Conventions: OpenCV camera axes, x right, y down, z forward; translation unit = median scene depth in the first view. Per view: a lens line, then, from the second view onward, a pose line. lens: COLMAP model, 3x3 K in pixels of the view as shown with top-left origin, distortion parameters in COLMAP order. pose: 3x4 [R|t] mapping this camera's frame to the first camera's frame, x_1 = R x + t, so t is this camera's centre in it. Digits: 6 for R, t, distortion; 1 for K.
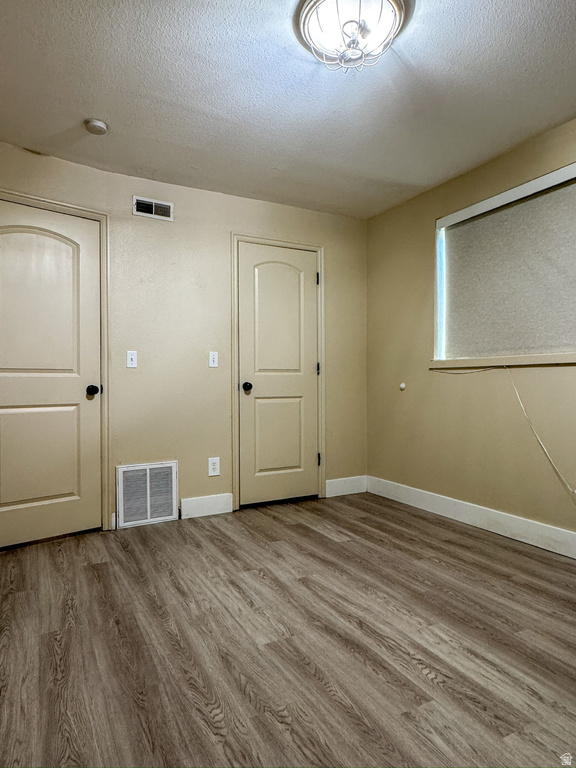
lens RADIAL K [[473.0, 0, 288.0], [0, 473.0, 384.0], [0, 0, 1]] dist [-0.005624, 0.000258]
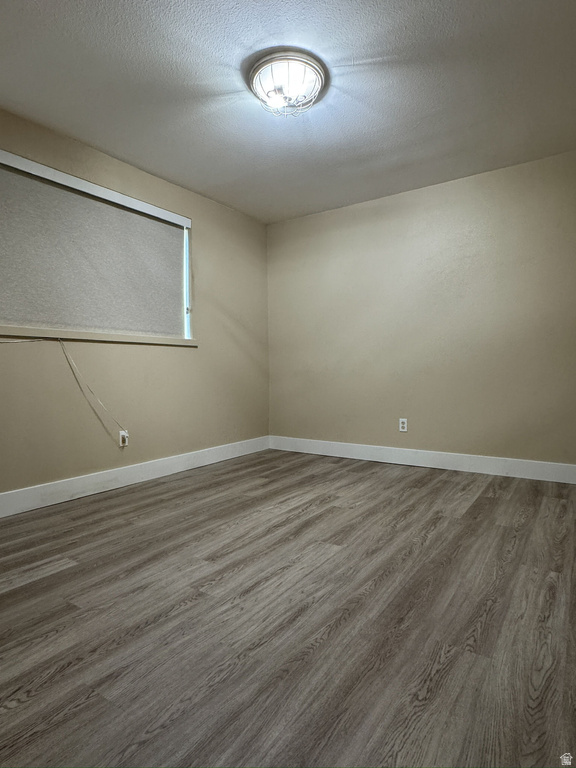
lens RADIAL K [[427.3, 0, 288.0], [0, 427.3, 384.0], [0, 0, 1]] dist [-0.002750, -0.000946]
pose [[-0.455679, -0.012862, 0.890051, -0.850962], [0.020345, 0.999484, 0.024859, 0.067486], [-0.889912, 0.029435, -0.455182, 1.378109]]
